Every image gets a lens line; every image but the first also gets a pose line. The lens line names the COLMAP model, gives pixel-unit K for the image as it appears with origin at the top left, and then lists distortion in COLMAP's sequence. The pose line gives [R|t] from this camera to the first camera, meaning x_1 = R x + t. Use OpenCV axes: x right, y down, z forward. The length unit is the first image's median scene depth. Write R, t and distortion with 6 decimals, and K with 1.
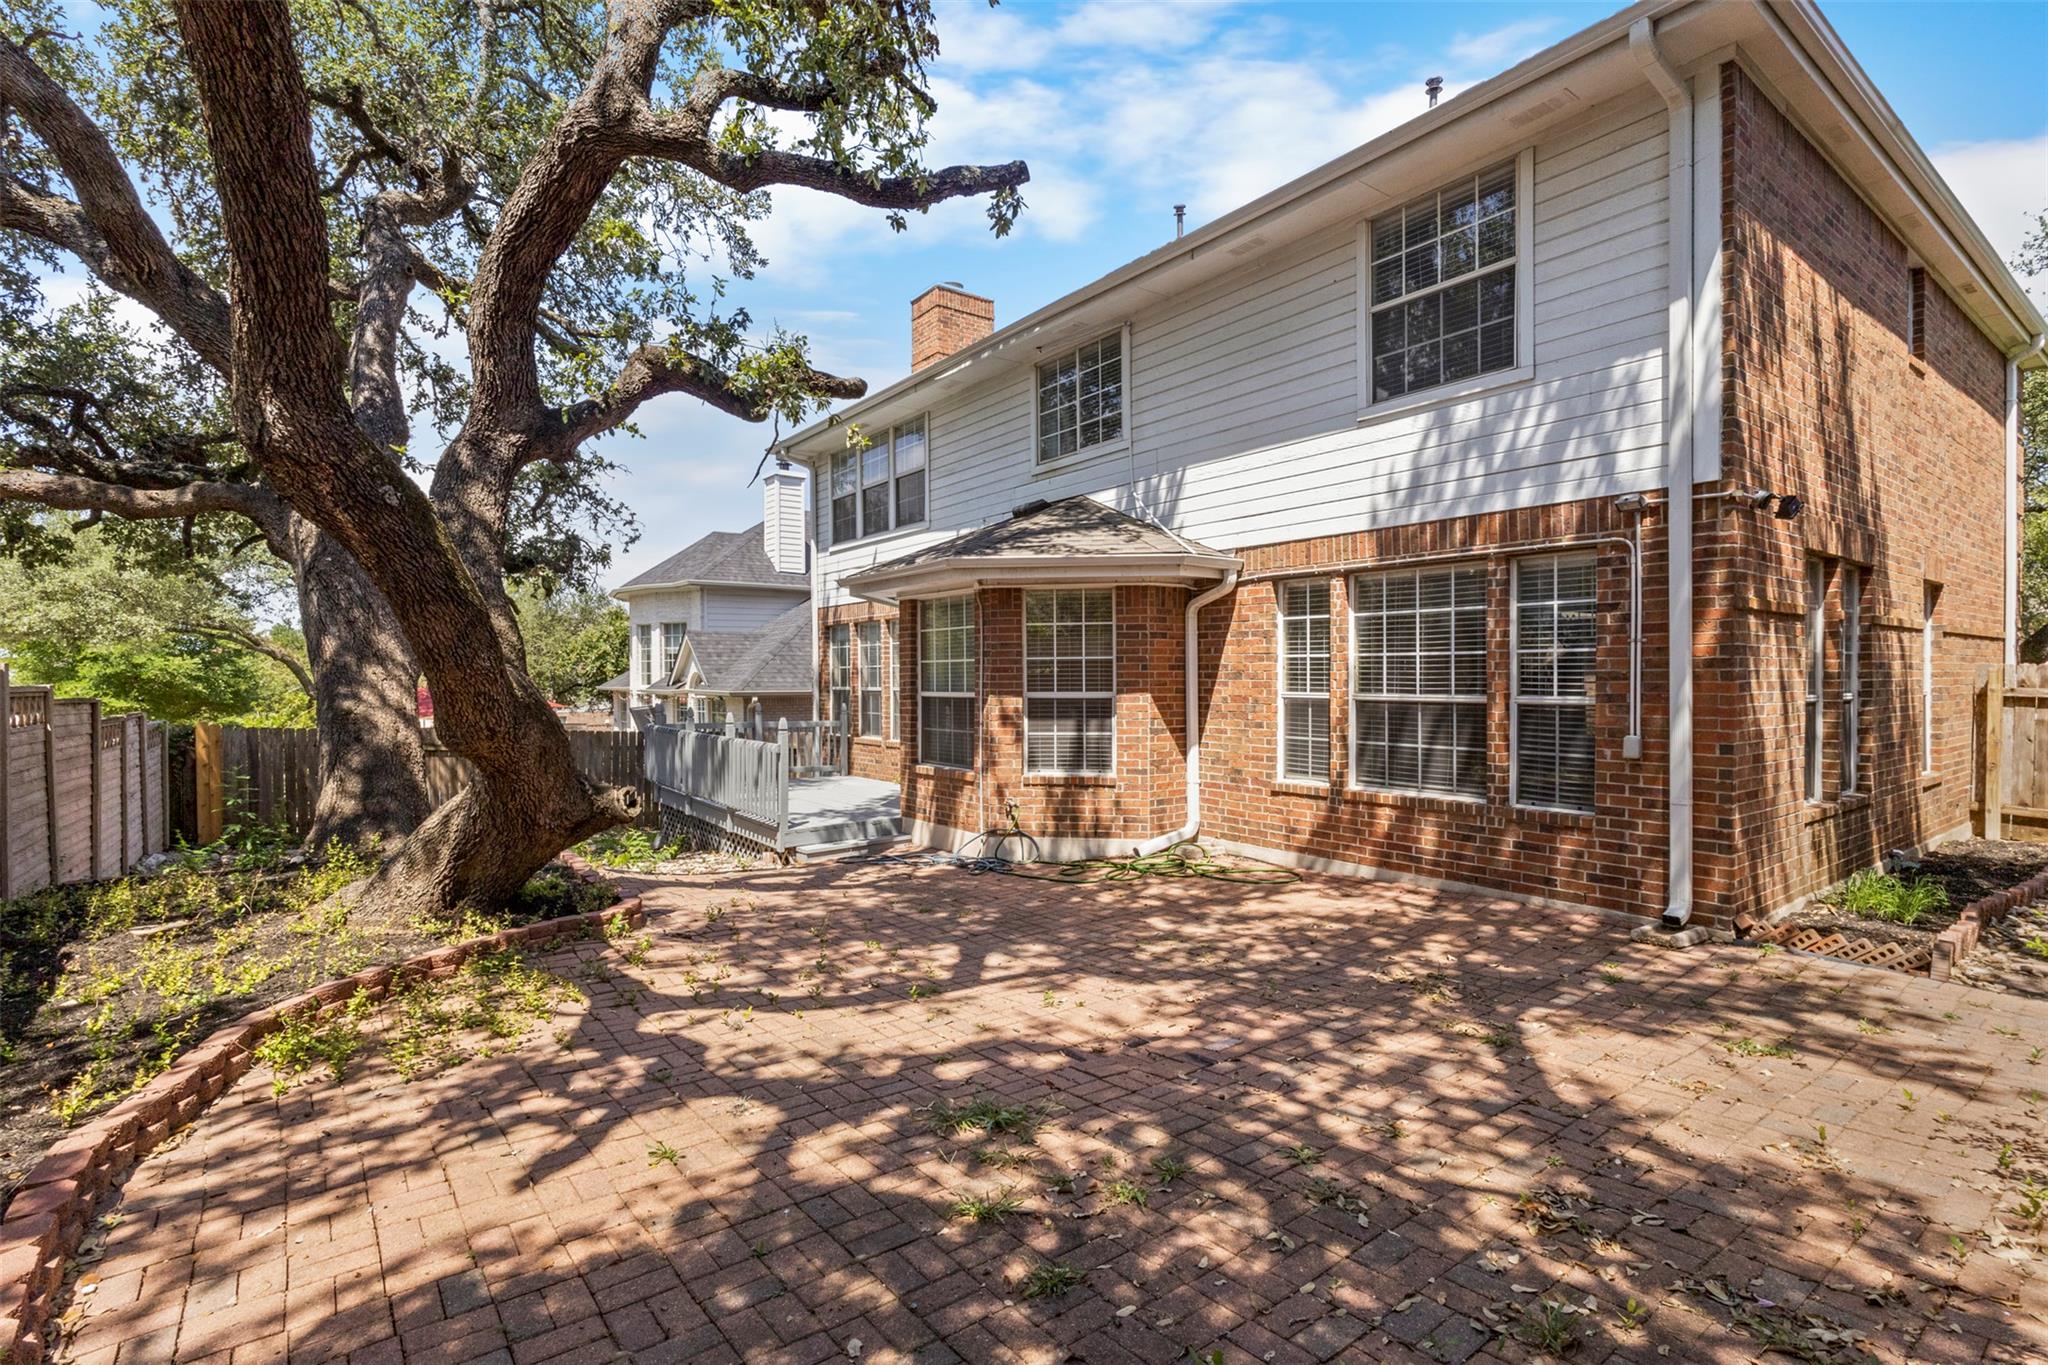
lens RADIAL K [[946.7, 0, 1026.4], [0, 946.7, 683.1], [0, 0, 1]] dist [-0.000106, 0.002773]
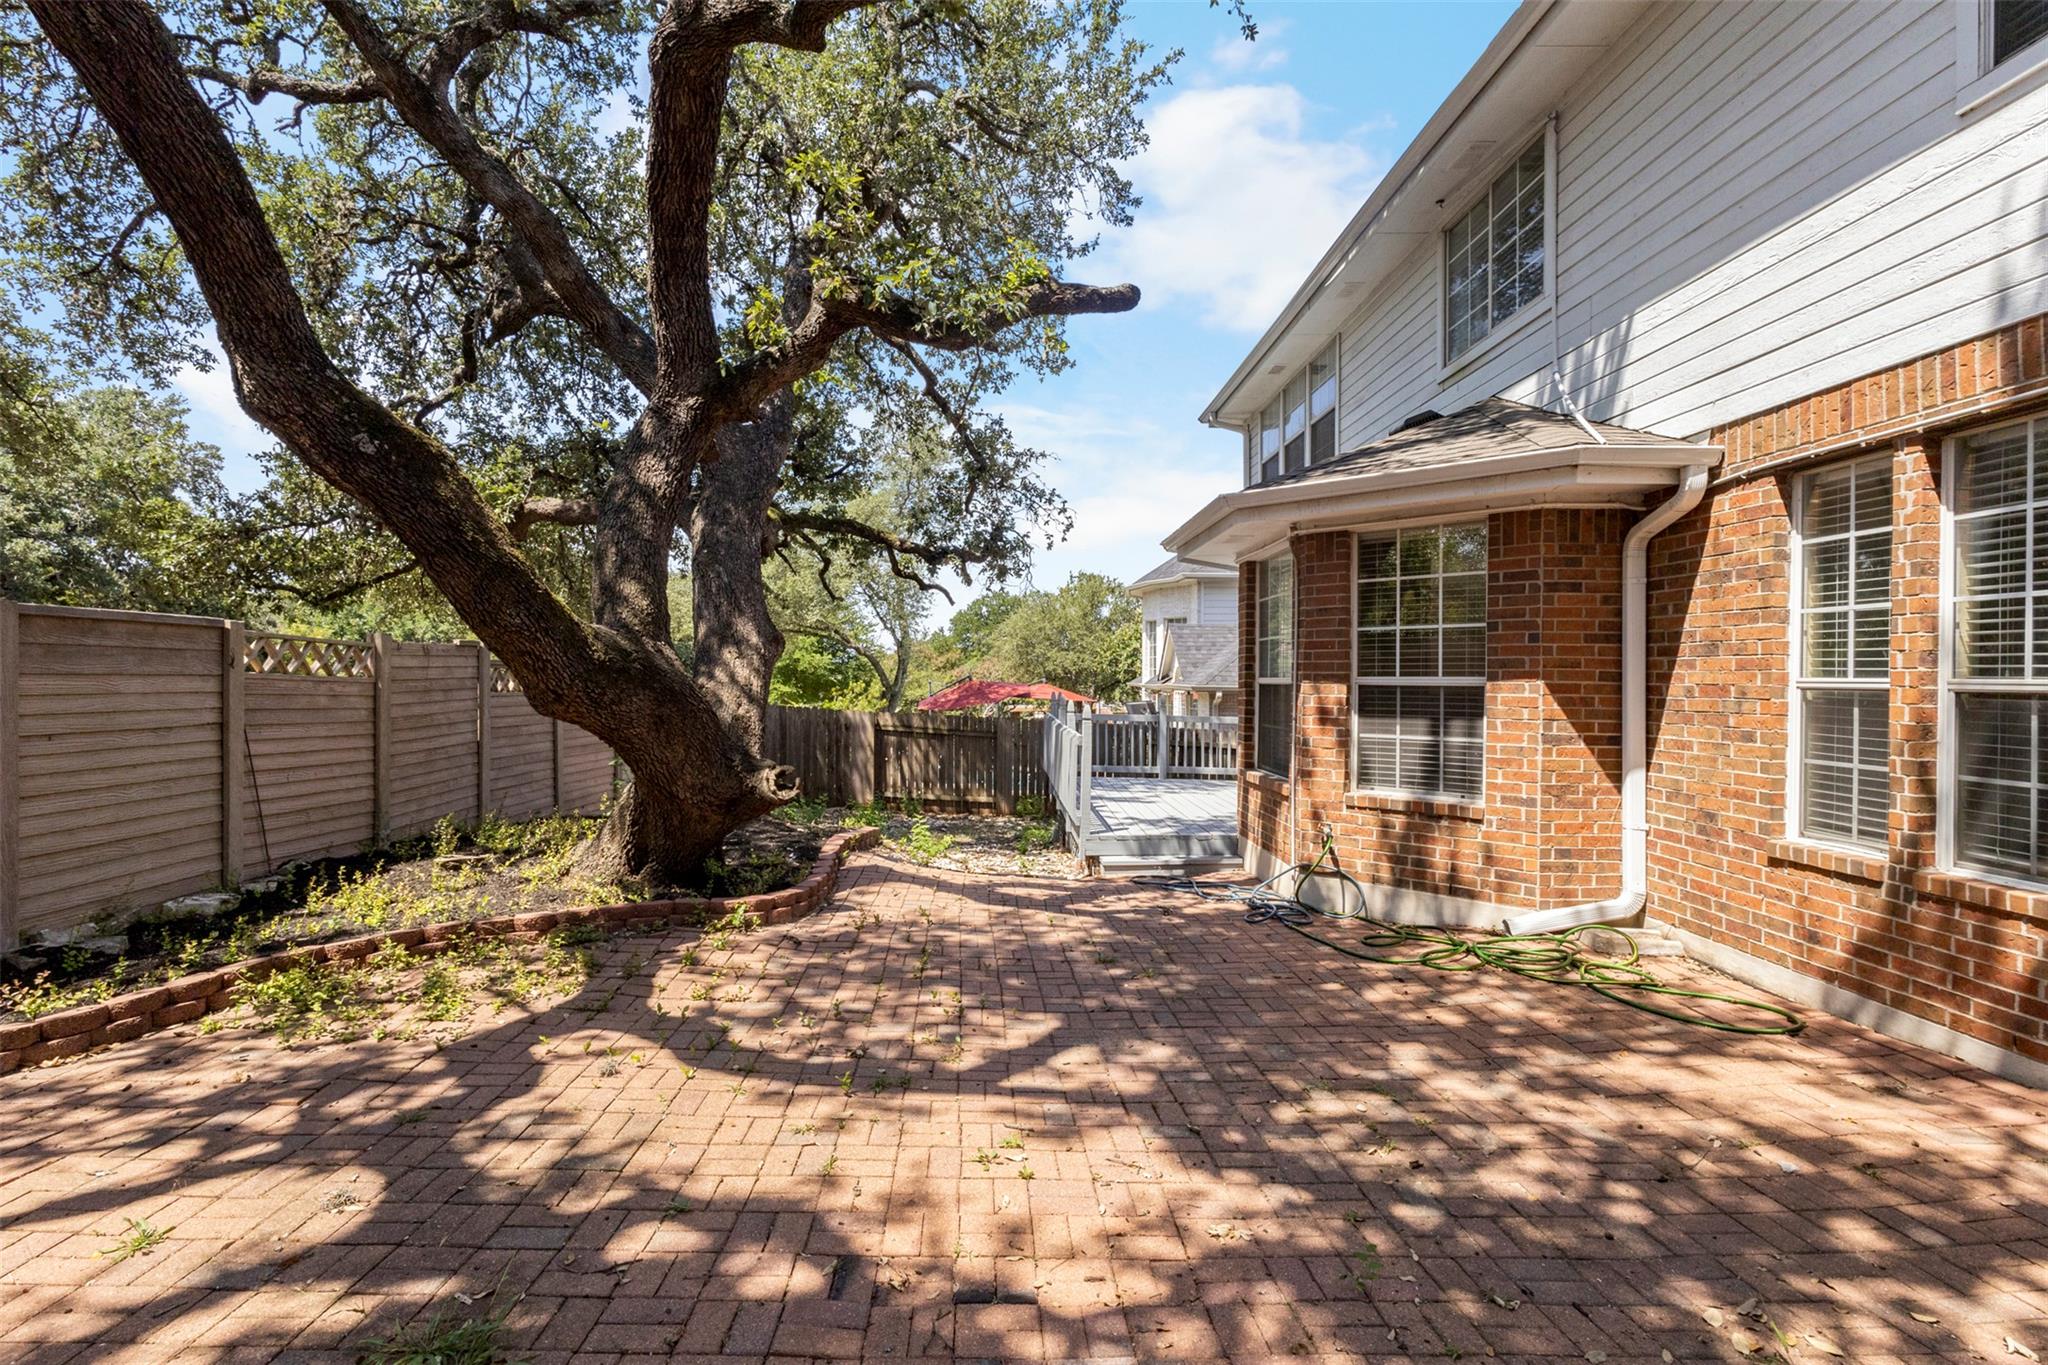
lens RADIAL K [[946.7, 0, 1014.3], [0, 946.7, 679.7], [0, 0, 1]] dist [-0.000106, 0.002773]
pose [[0.810685, 0.010898, -0.585381, 0.239697], [-0.014977, 0.999886, -0.002127, 0.019634], [0.585290, 0.010491, 0.810756, 0.317621]]
